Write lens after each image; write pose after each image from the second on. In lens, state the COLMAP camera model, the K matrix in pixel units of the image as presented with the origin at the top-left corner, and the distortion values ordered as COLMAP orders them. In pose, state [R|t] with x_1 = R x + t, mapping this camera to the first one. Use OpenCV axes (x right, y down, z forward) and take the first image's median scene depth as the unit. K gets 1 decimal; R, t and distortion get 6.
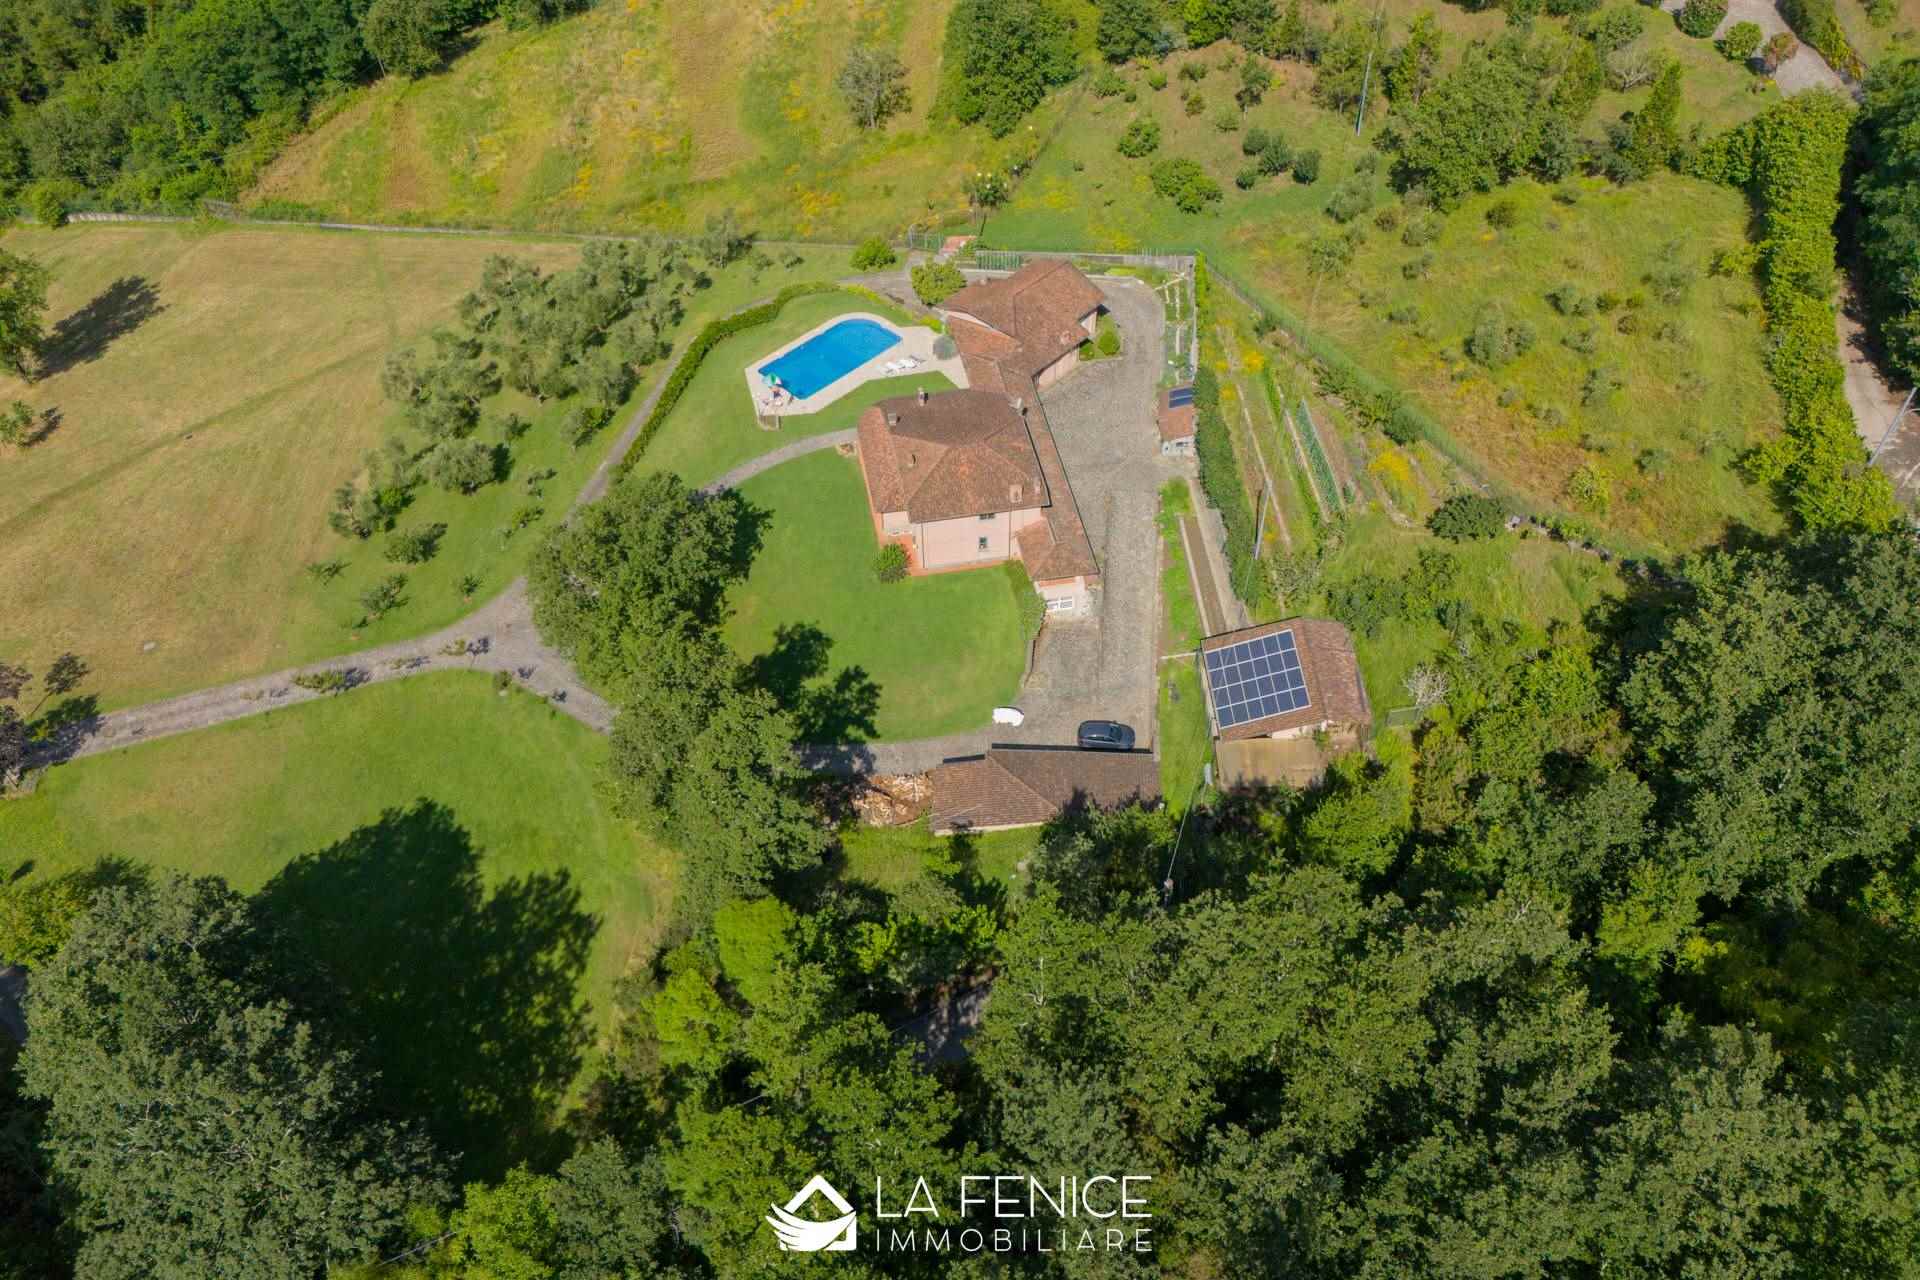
lens RADIAL K [[1412.0, 0, 971.6], [0, 1412.0, 641.3], [0, 0, 1]] dist [0.059439, -0.050990]
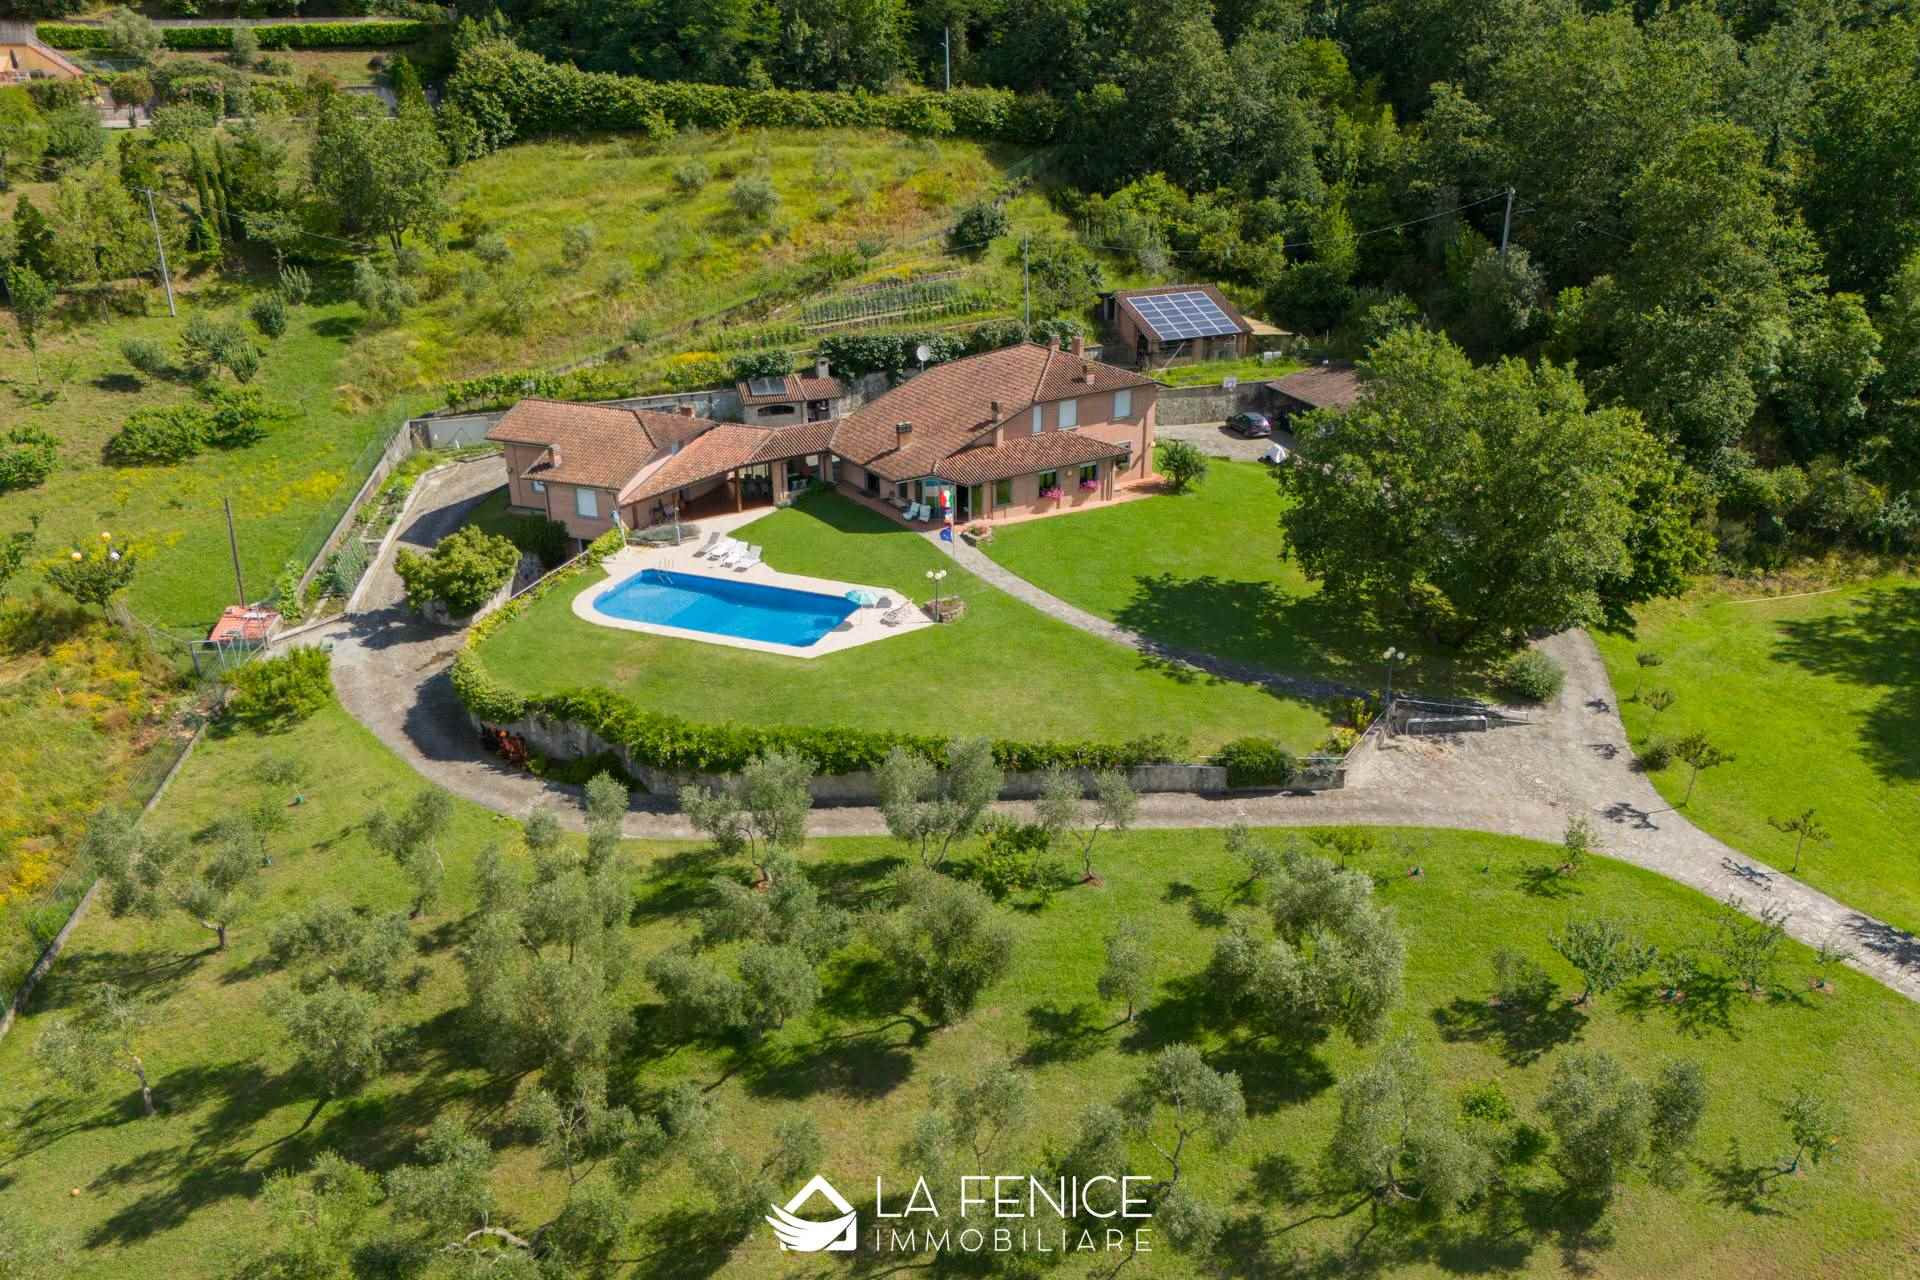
lens RADIAL K [[1412.0, 0, 967.4], [0, 1412.0, 640.4], [0, 0, 1]] dist [0.059439, -0.050990]
pose [[-0.377810, -0.359001, 0.853451, -0.672128], [0.687821, 0.508228, 0.518272, -0.464074], [-0.619808, 0.782829, 0.054915, 1.058257]]
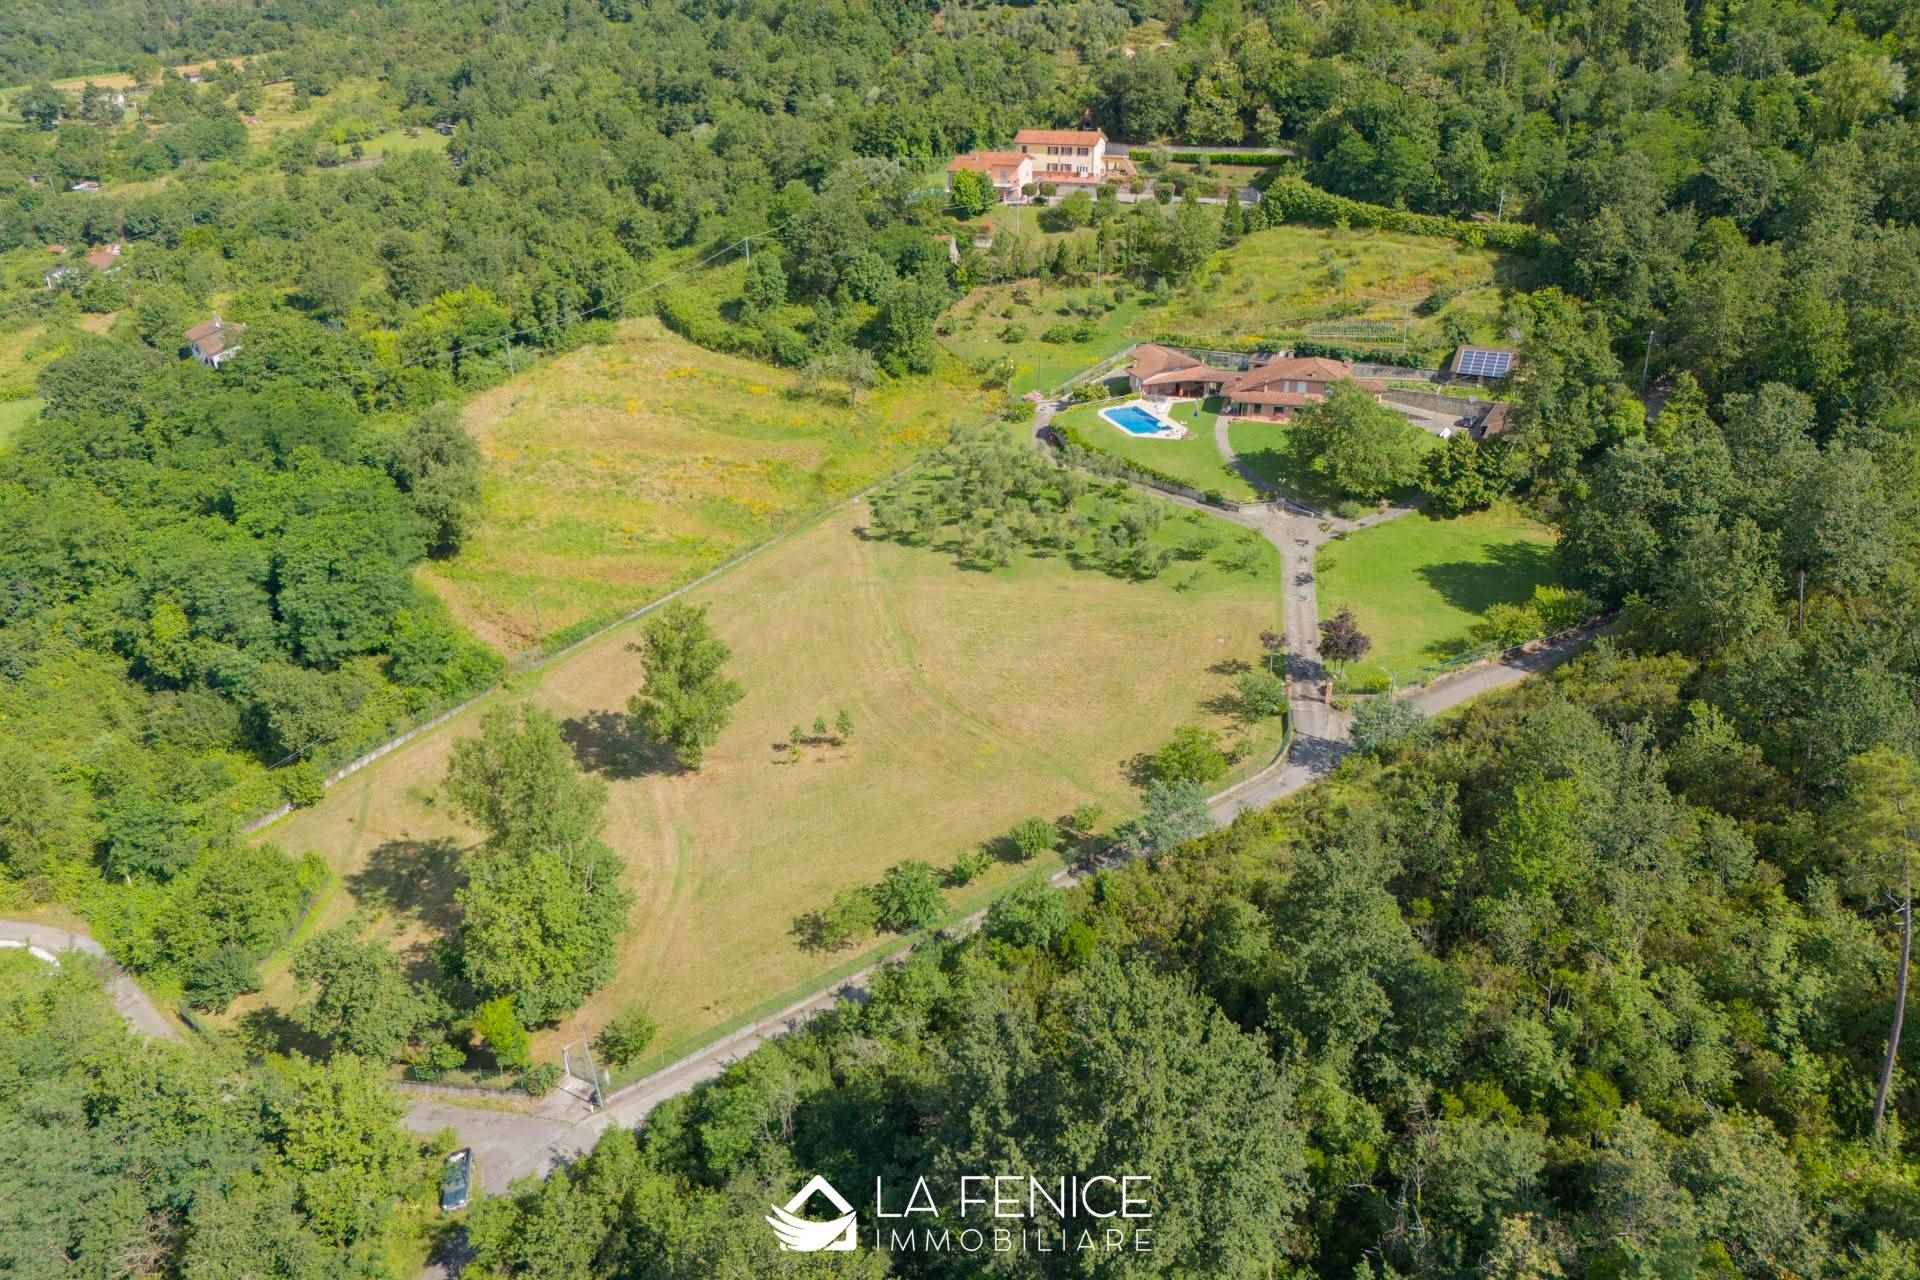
lens RADIAL K [[1412.0, 0, 966.4], [0, 1412.0, 640.5], [0, 0, 1]] dist [0.059439, -0.050990]
pose [[0.436429, -0.392366, 0.809678, -1.825667], [0.666892, 0.745153, 0.001632, -0.167032], [-0.603974, 0.539256, 0.586872, 0.346336]]
